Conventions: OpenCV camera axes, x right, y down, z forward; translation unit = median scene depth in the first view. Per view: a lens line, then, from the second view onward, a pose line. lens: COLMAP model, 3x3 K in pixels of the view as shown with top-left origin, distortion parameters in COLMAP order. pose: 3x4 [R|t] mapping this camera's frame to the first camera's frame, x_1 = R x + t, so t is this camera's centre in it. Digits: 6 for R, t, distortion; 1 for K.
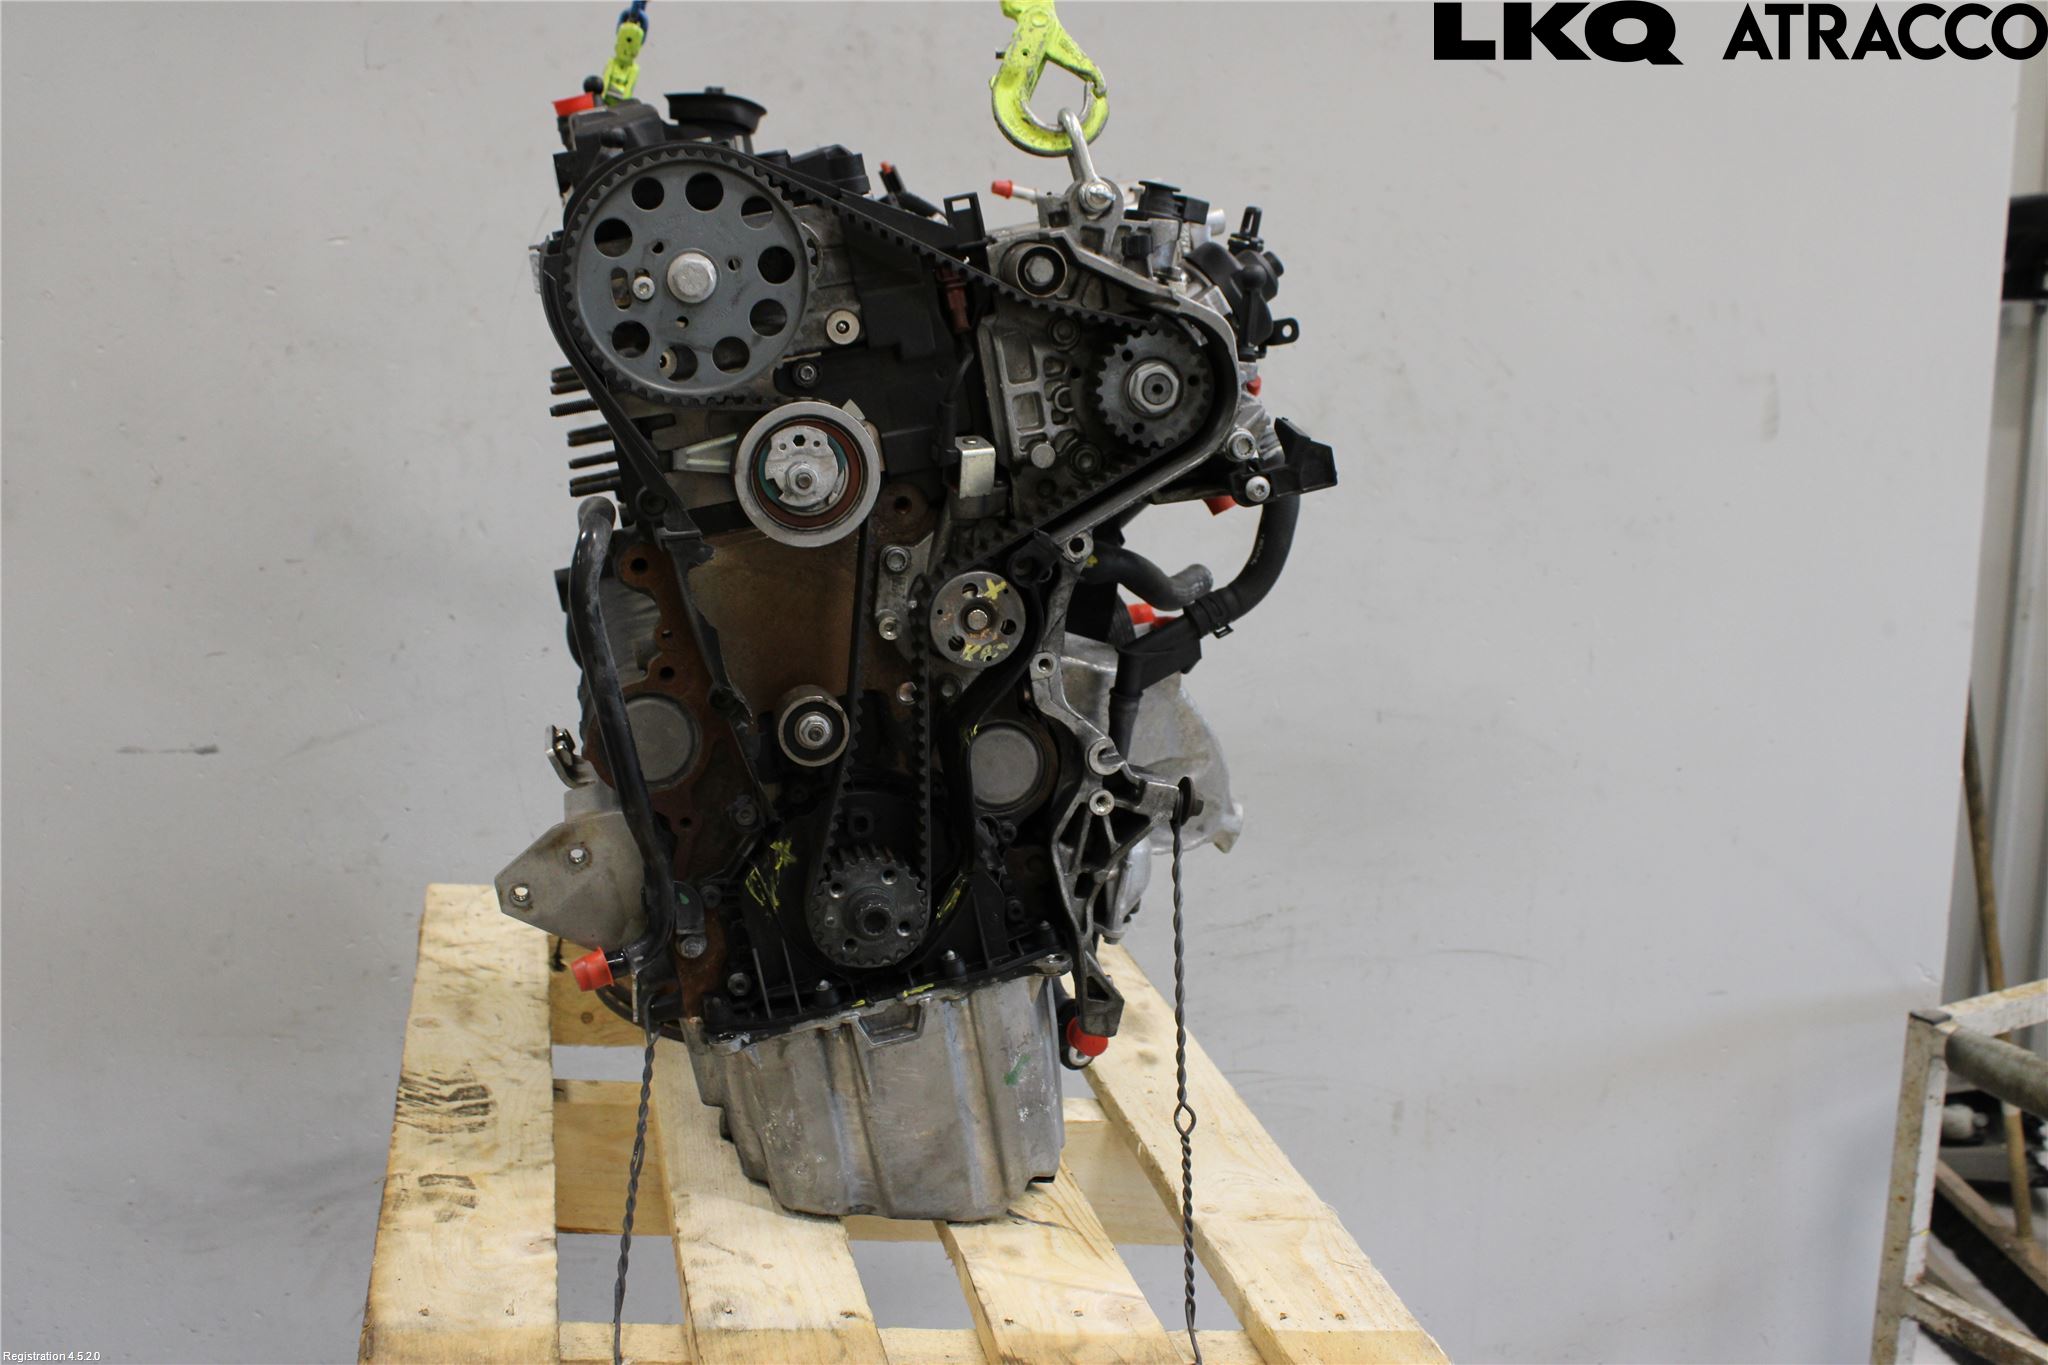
lens RADIAL K [[2366.7, 0, 1100.4], [0, 2366.7, 713.9], [0, 0, 1]] dist [-0.121287, 0.227752]
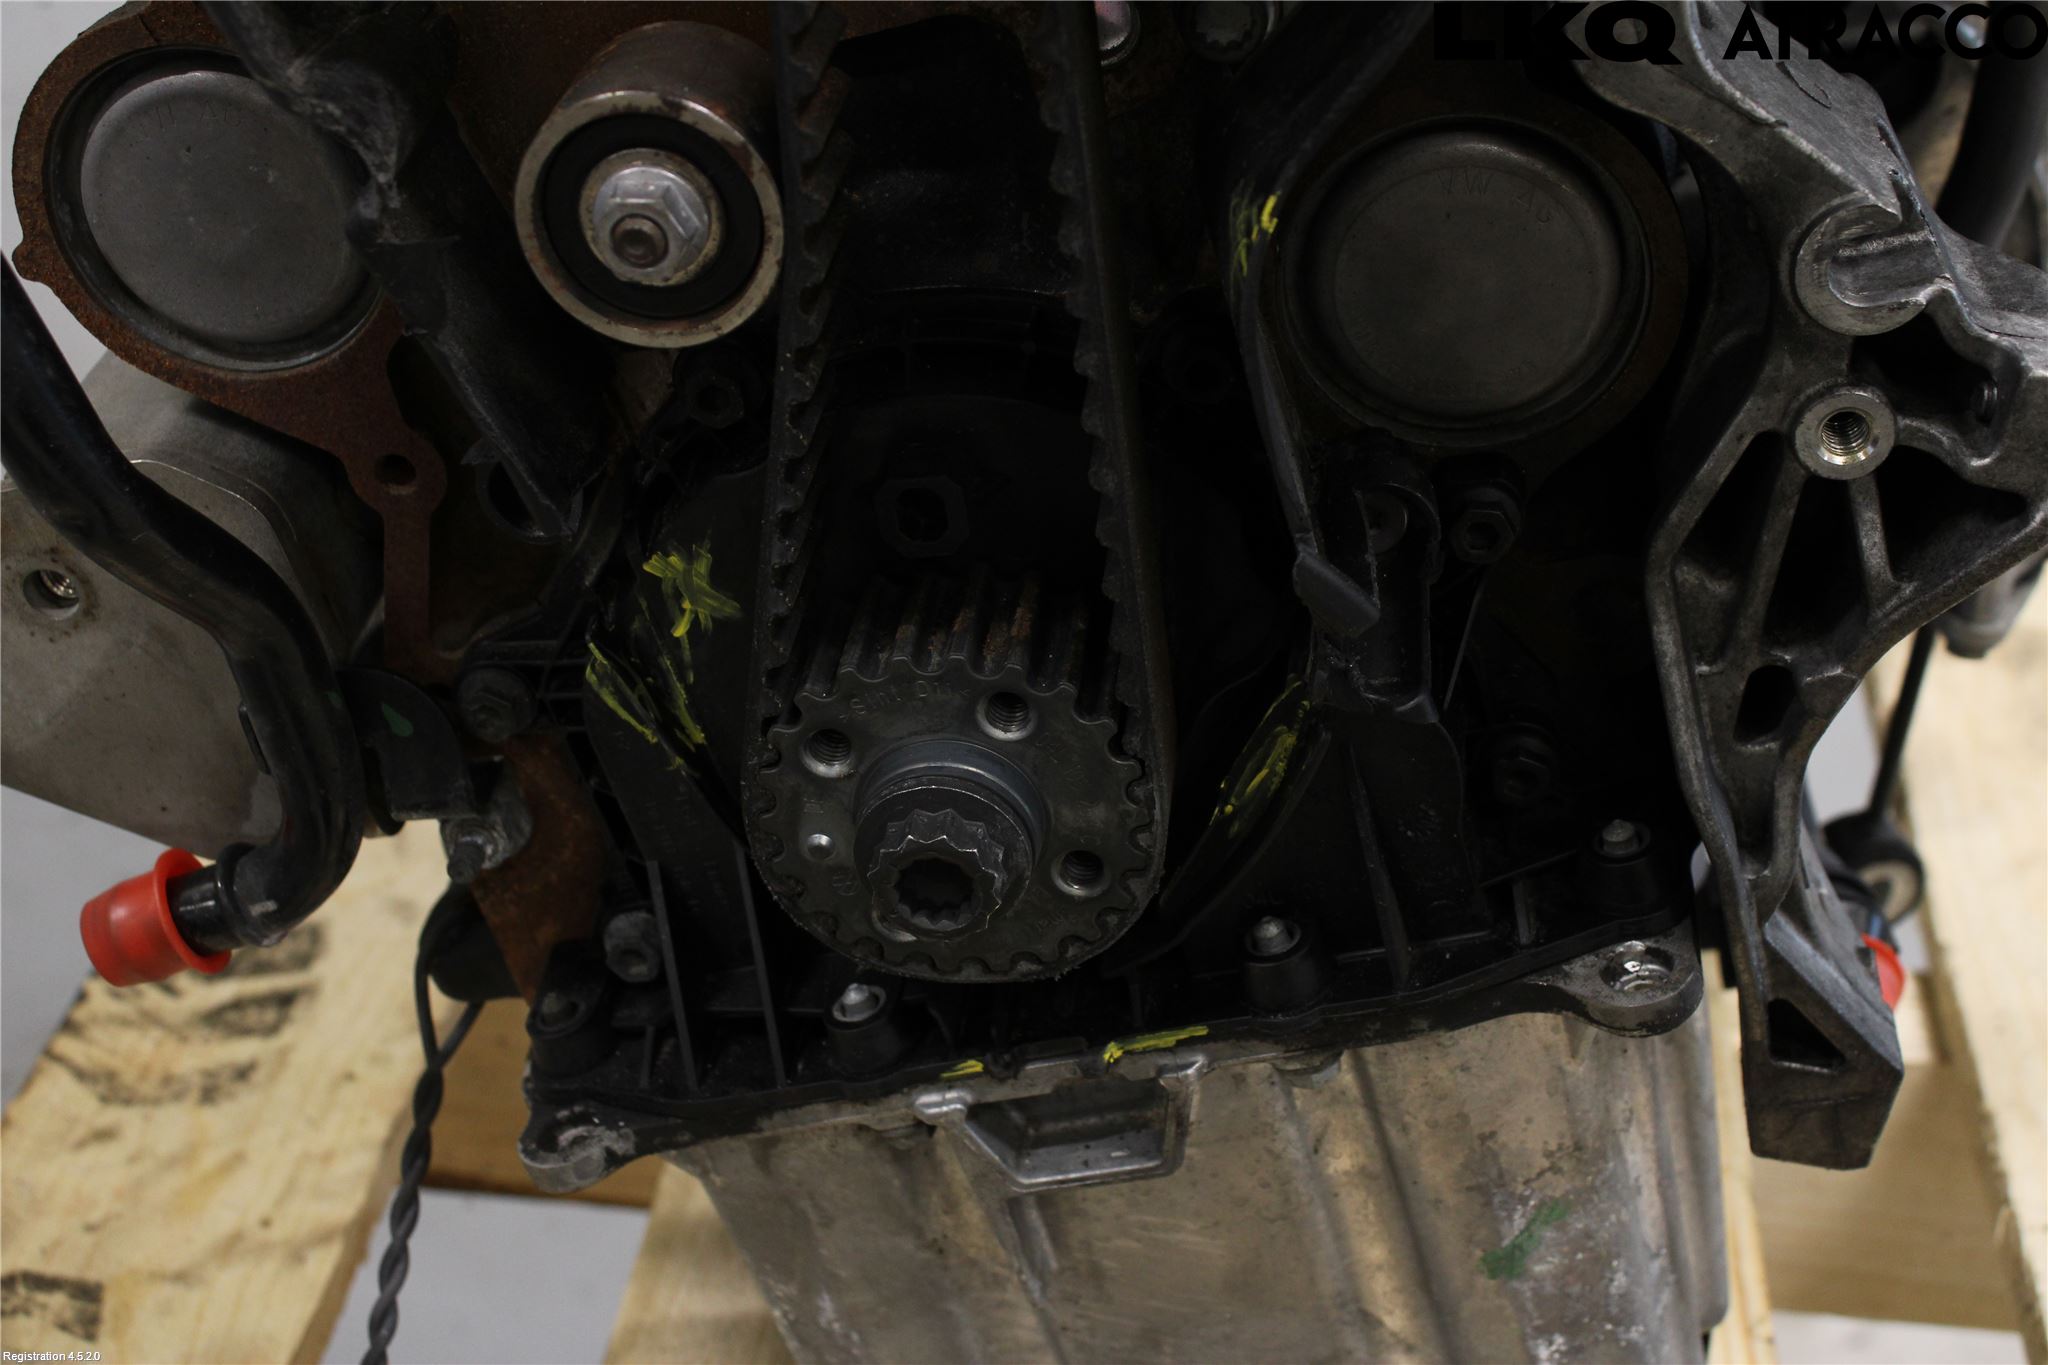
lens RADIAL K [[2823.0, 0, 1024.9], [0, 2823.0, 740.2], [0, 0, 1]] dist [-0.022235, 0.003517]
pose [[0.924935, 0.094467, -0.368199, 0.034778], [0.041949, 0.937345, 0.345868, -0.042347], [0.377802, -0.335351, 0.863021, 0.690740]]
